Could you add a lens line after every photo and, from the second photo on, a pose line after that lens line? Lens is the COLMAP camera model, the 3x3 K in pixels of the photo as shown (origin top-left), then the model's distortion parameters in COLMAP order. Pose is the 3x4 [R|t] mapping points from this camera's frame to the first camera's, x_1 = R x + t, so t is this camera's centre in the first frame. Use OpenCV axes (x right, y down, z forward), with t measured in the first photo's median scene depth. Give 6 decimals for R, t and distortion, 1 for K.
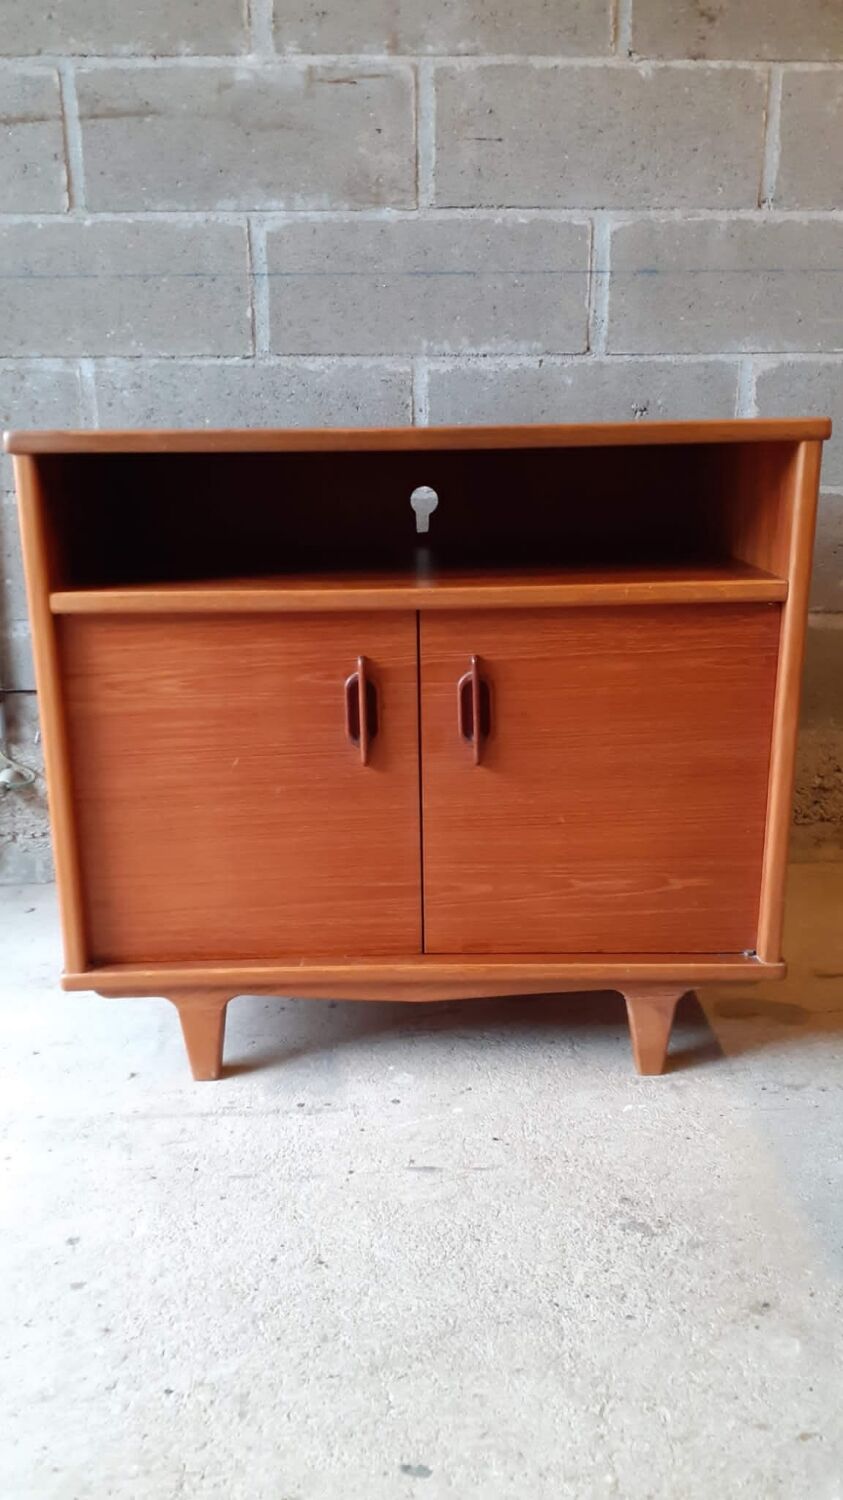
lens RADIAL K [[1195.0, 0, 421.5], [0, 1195.0, 750.0], [0, 0, 1]] dist [0.192382, -0.552046]
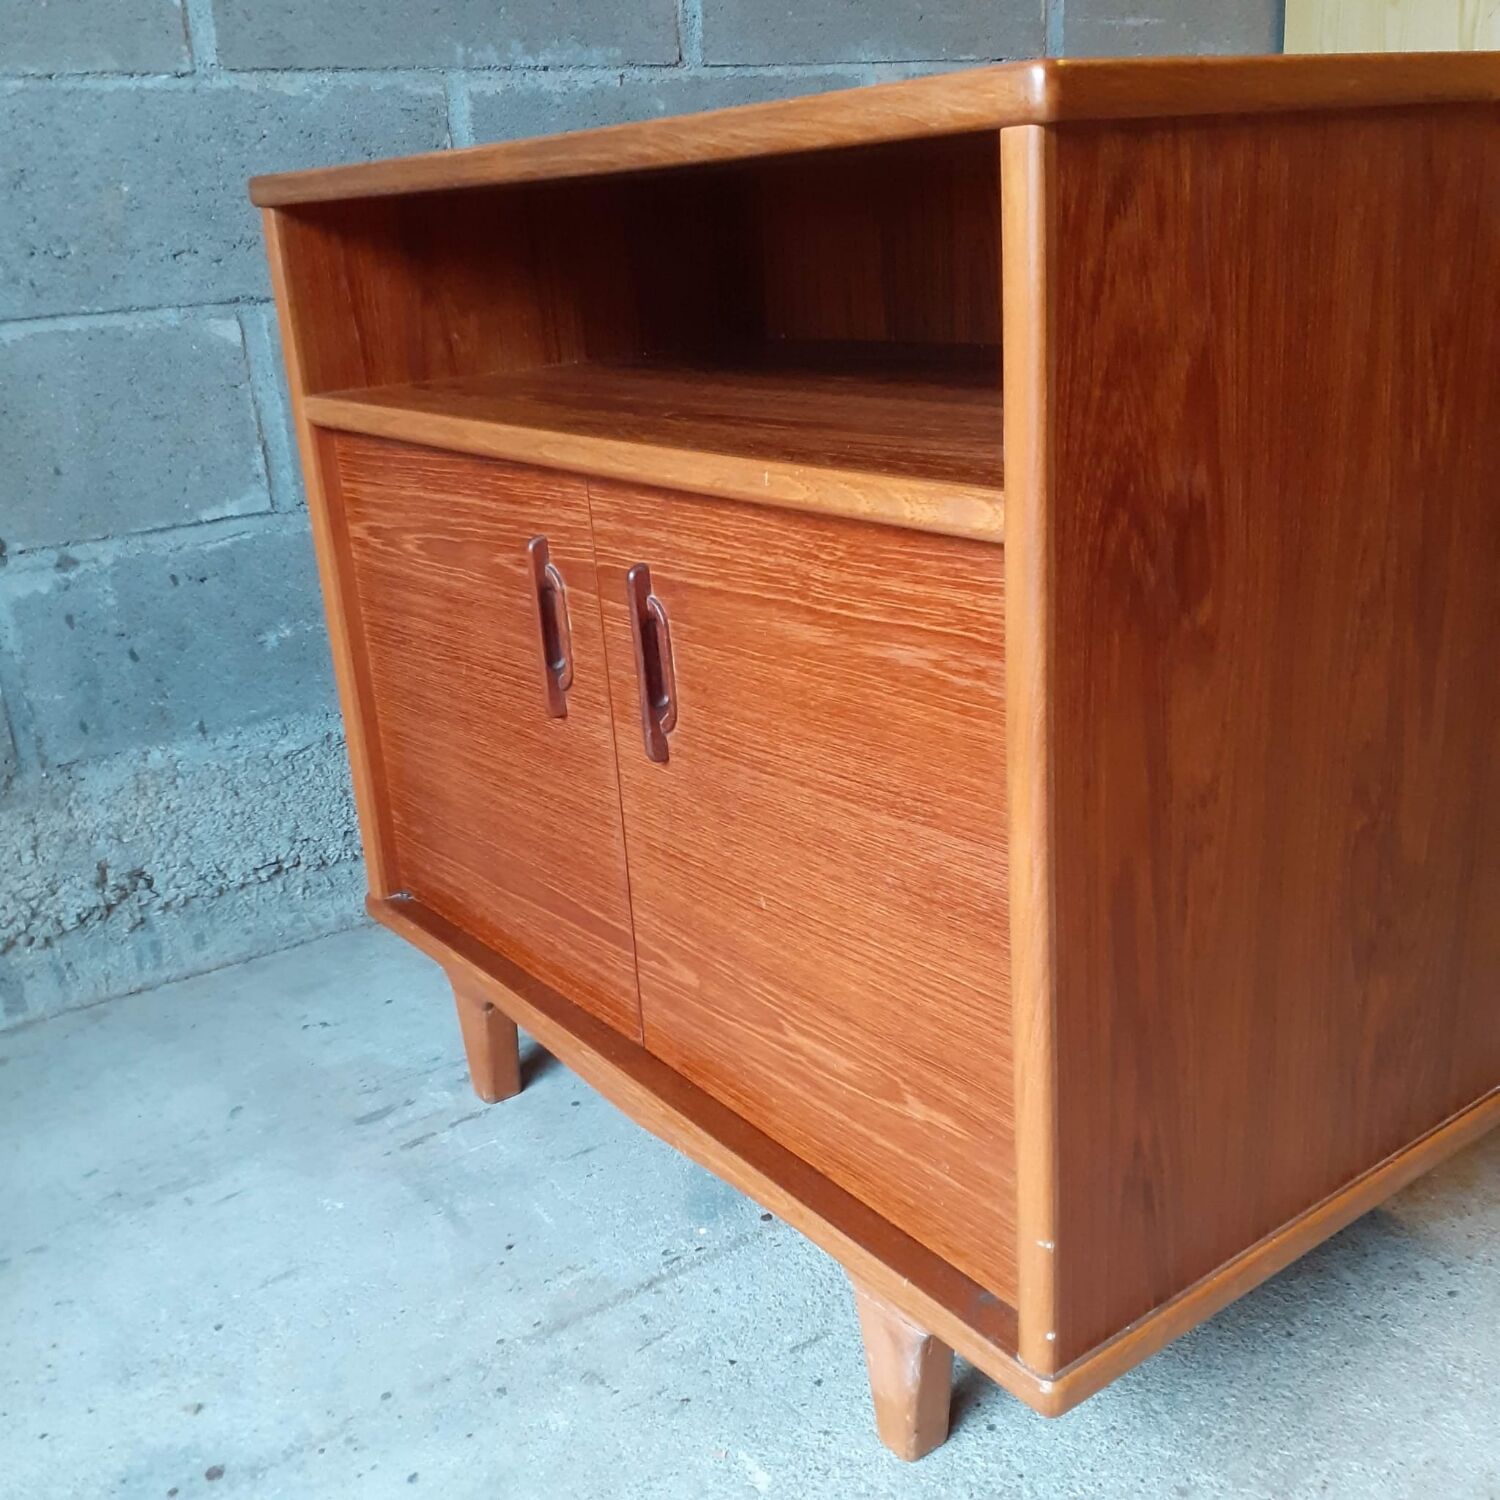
lens RADIAL K [[1585.9, 0, 746.3], [0, 1585.9, 769.8], [0, 0, 1]] dist [0.254181, -0.760928]
pose [[0.586258, 0.246705, -0.771647, 0.608333], [-0.155631, 0.969059, 0.191580, -0.124668], [0.795035, 0.007777, 0.606514, 0.550453]]
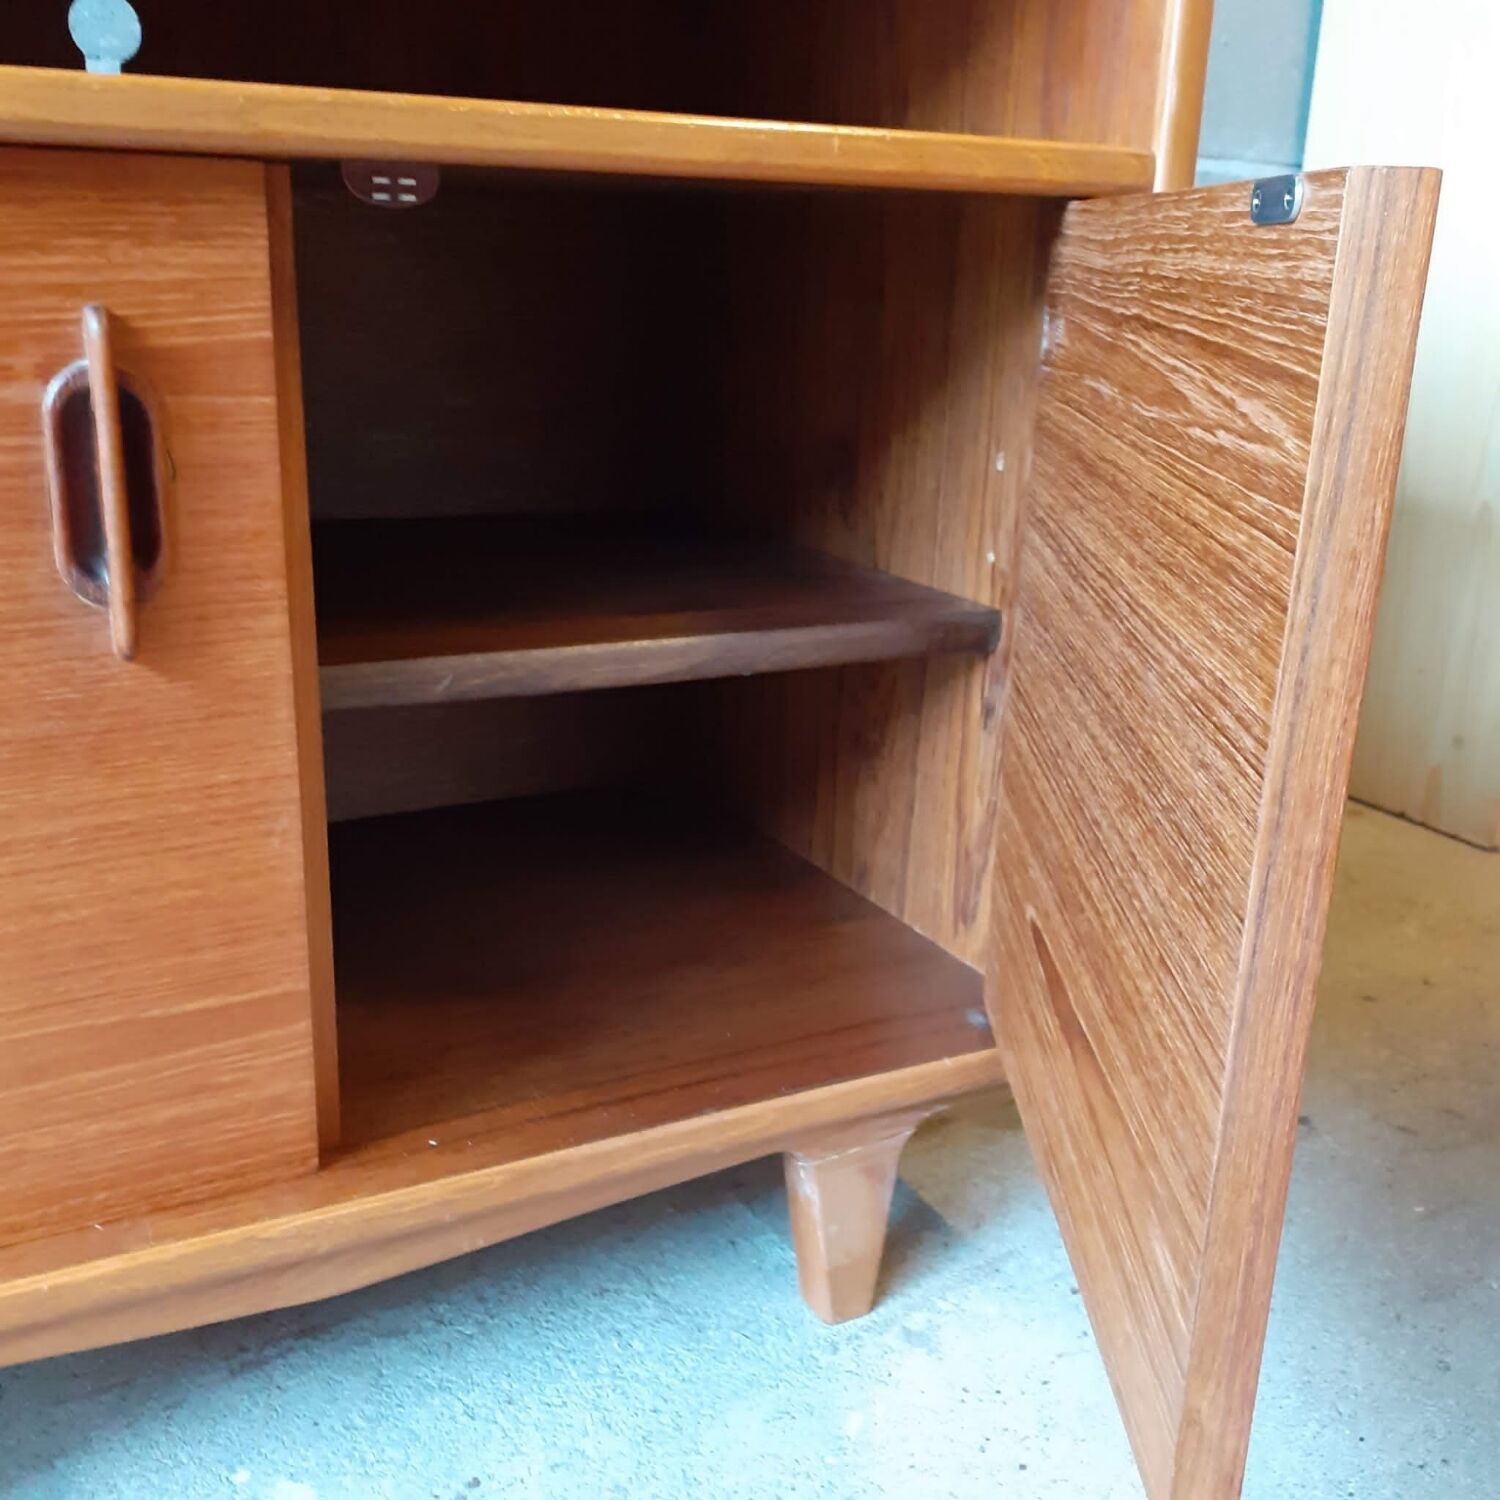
lens RADIAL K [[1605.3, 0, 745.9], [0, 1605.3, 767.4], [0, 0, 1]] dist [0.158188, -0.400268]
pose [[0.883093, -0.100449, 0.458319, -0.099105], [0.081357, 0.994800, 0.061270, 0.027317], [-0.462090, -0.016820, 0.886673, 0.497640]]
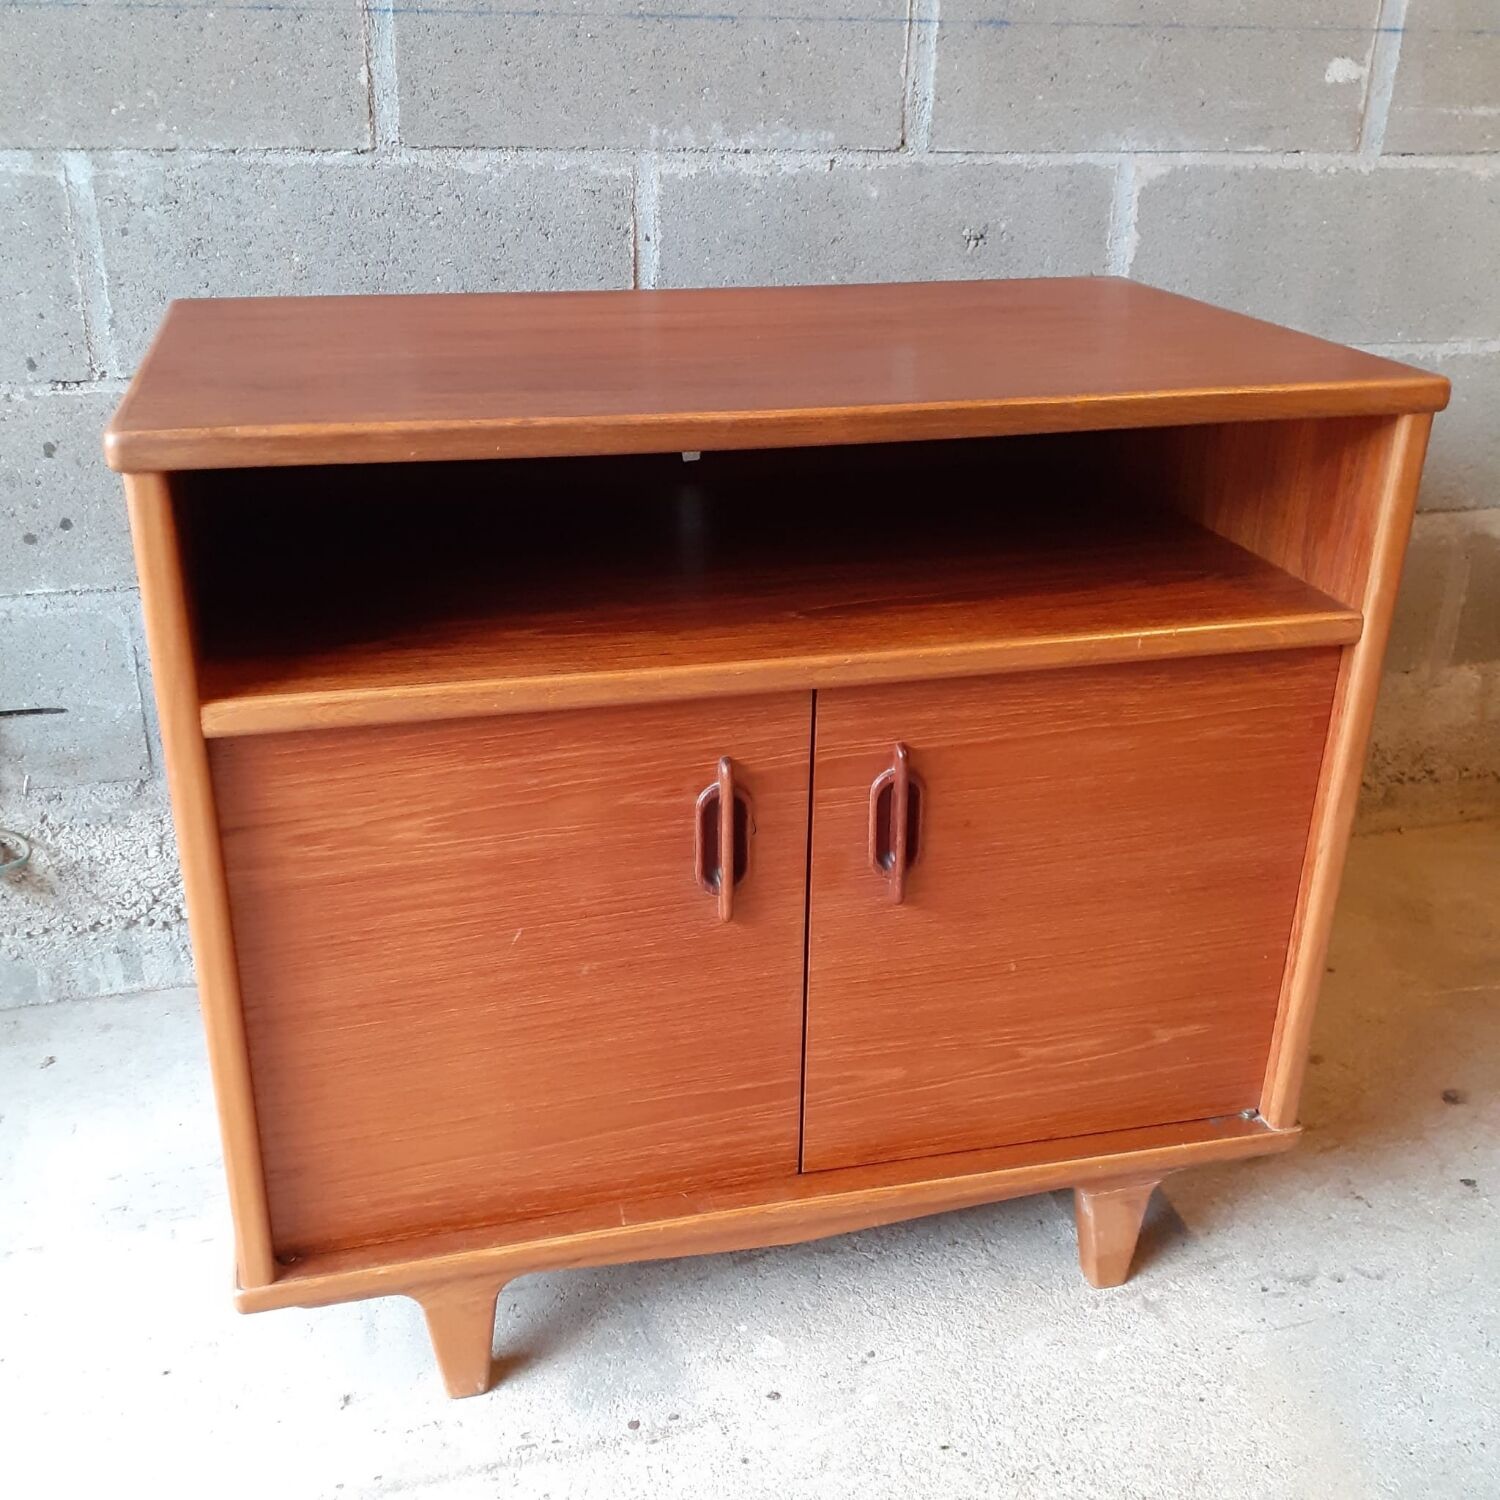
lens RADIAL K [[1606.2, 0, 748.2], [0, 1606.2, 746.1], [0, 0, 1]] dist [0.149657, -0.404802]
pose [[0.971604, -0.070229, 0.225952, -0.207310], [0.036116, 0.987765, 0.151710, -0.193398], [-0.233842, -0.139242, 0.962252, 0.188954]]
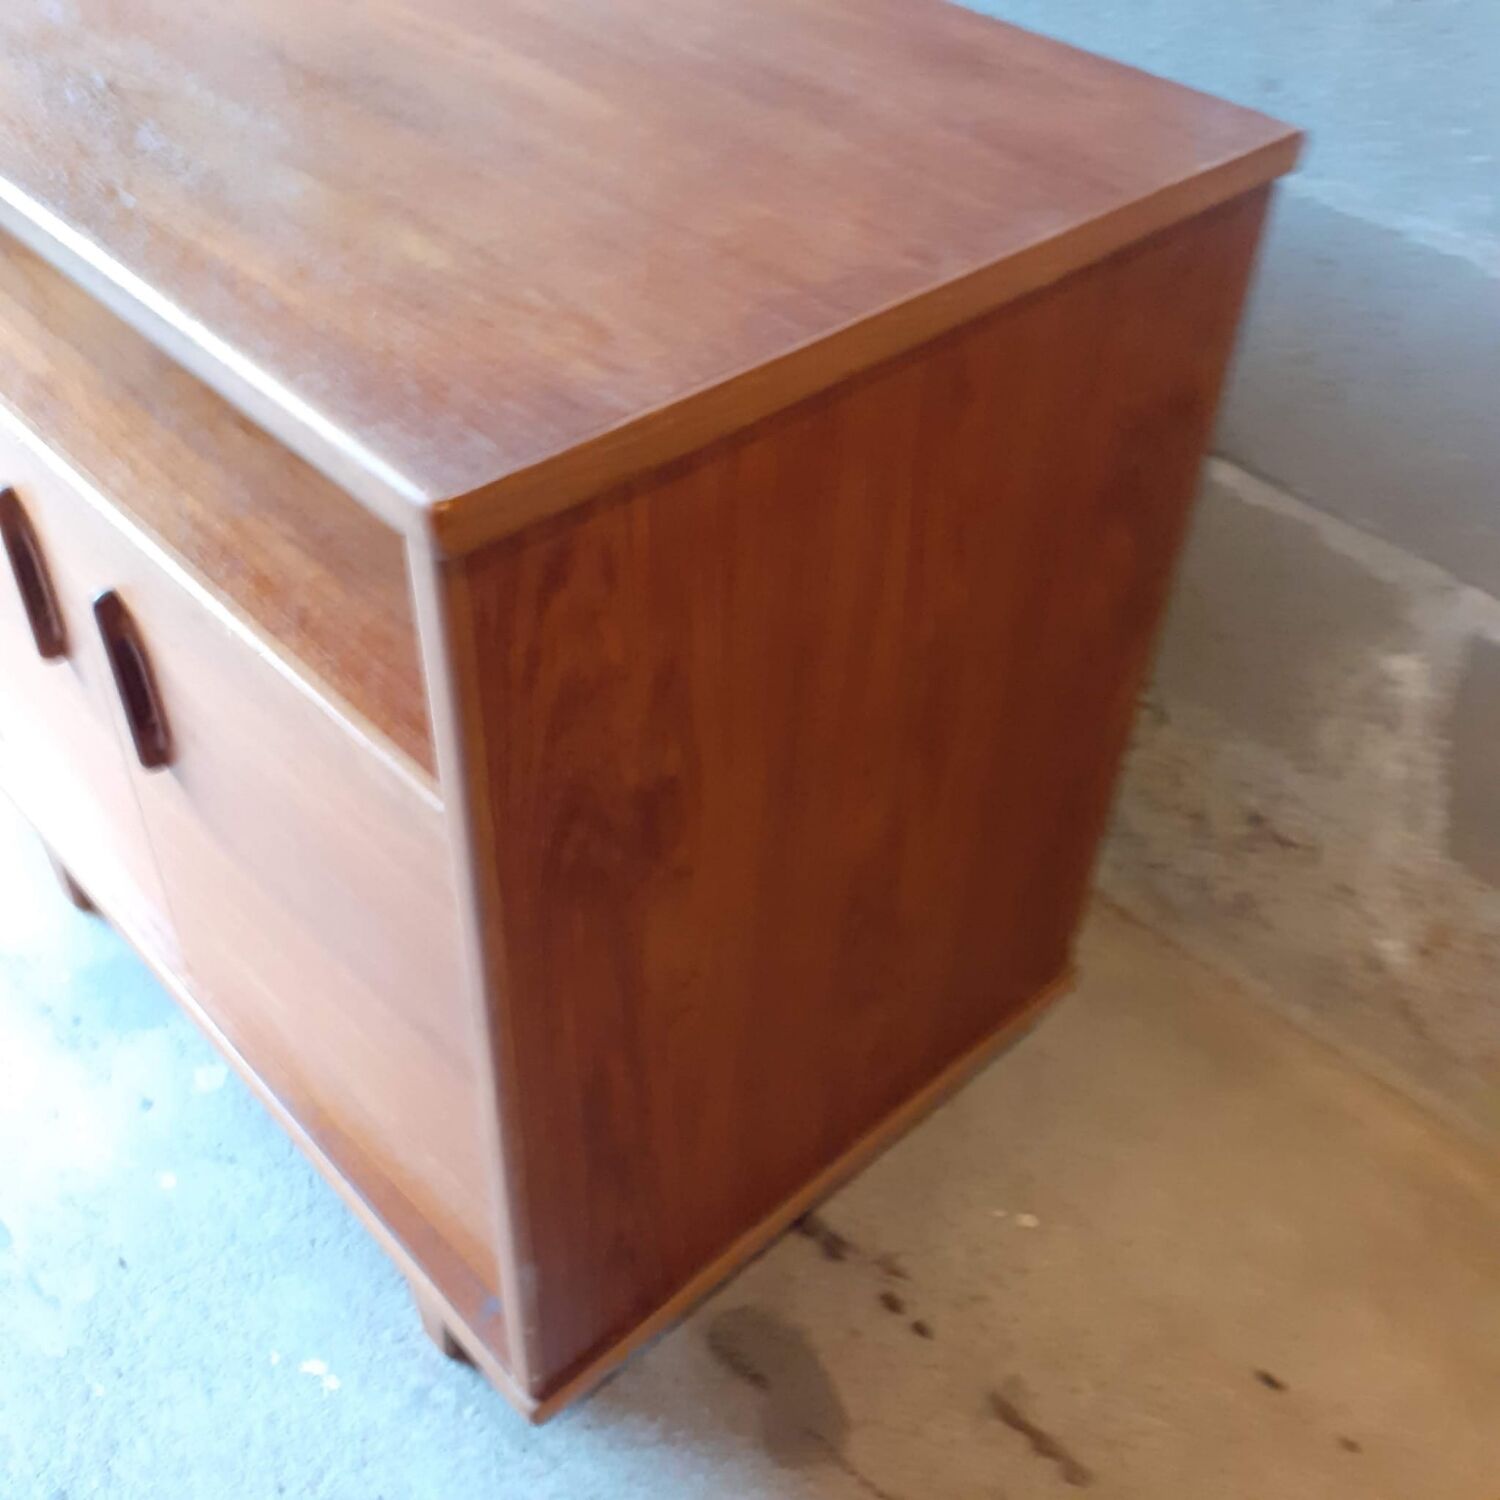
lens RADIAL K [[1605.3, 0, 745.9], [0, 1605.3, 767.4], [0, 0, 1]] dist [0.158188, -0.400268]
pose [[0.675497, 0.523829, -0.518948, 0.546412], [-0.235321, 0.820135, 0.521539, -0.386356], [0.698804, -0.230179, 0.677266, 0.657785]]
